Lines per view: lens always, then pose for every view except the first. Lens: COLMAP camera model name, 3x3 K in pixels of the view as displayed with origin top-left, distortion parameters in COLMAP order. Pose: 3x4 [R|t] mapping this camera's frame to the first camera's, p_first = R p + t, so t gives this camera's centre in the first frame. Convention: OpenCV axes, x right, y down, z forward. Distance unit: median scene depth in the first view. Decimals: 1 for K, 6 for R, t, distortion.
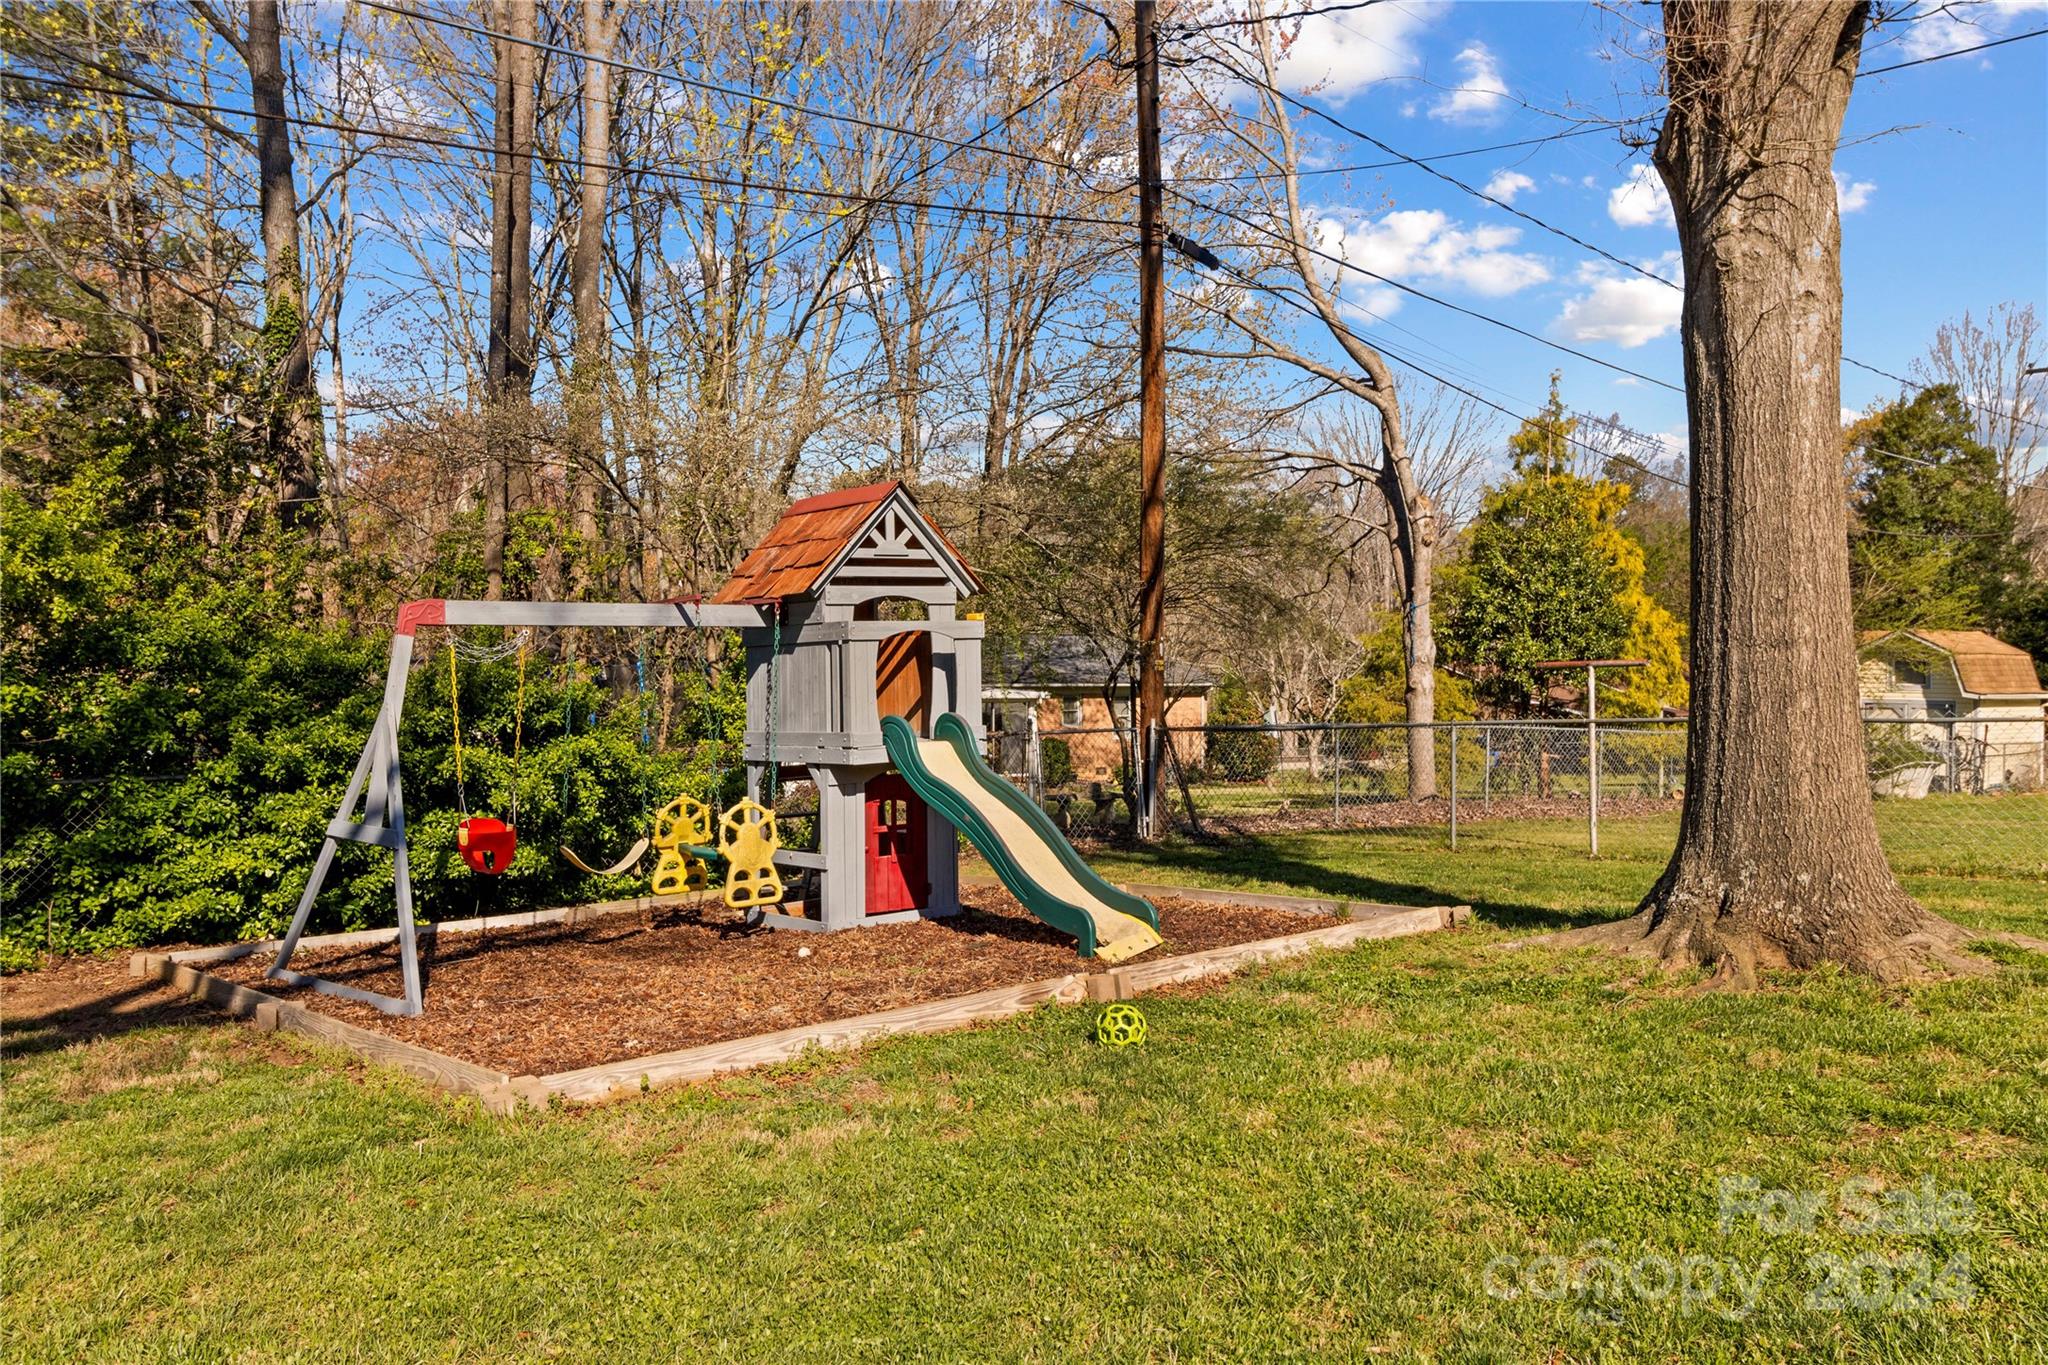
lens RADIAL K [[1595.8, 0, 1021.8], [0, 1595.8, 650.7], [0, 0, 1]] dist [-0.005668, -0.001784]
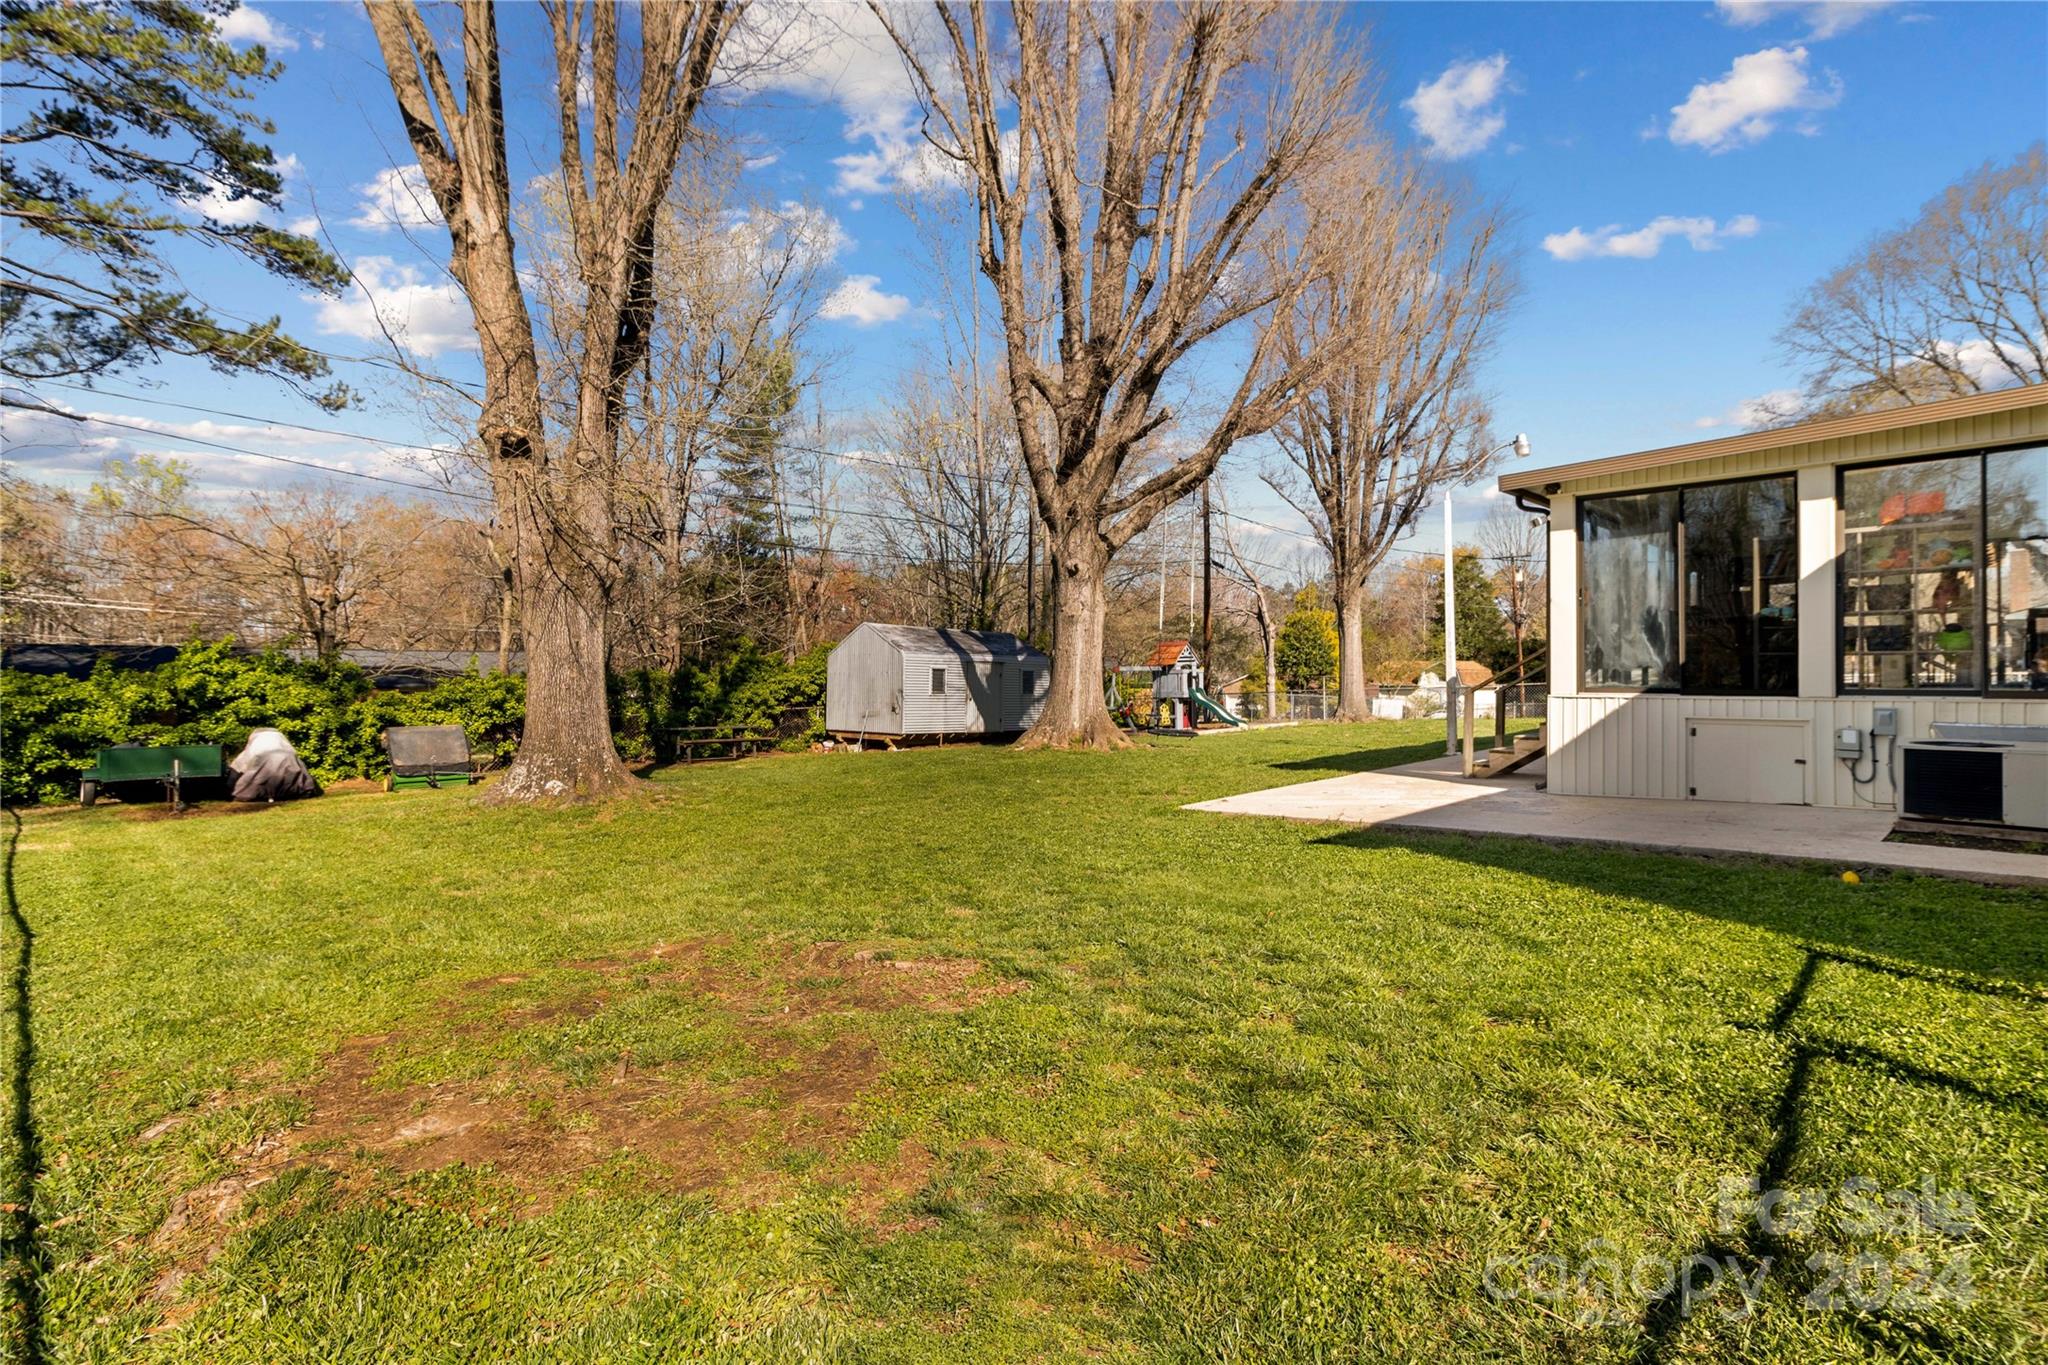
lens RADIAL K [[994.6, 0, 1027.6], [0, 994.6, 663.8], [0, 0, 1]] dist [0.002475, 0.002136]
pose [[0.998603, -0.002364, 0.052789, -0.538222], [0.002329, 0.999997, 0.000723, -0.028186], [-0.052791, -0.000599, 0.998605, -1.512058]]
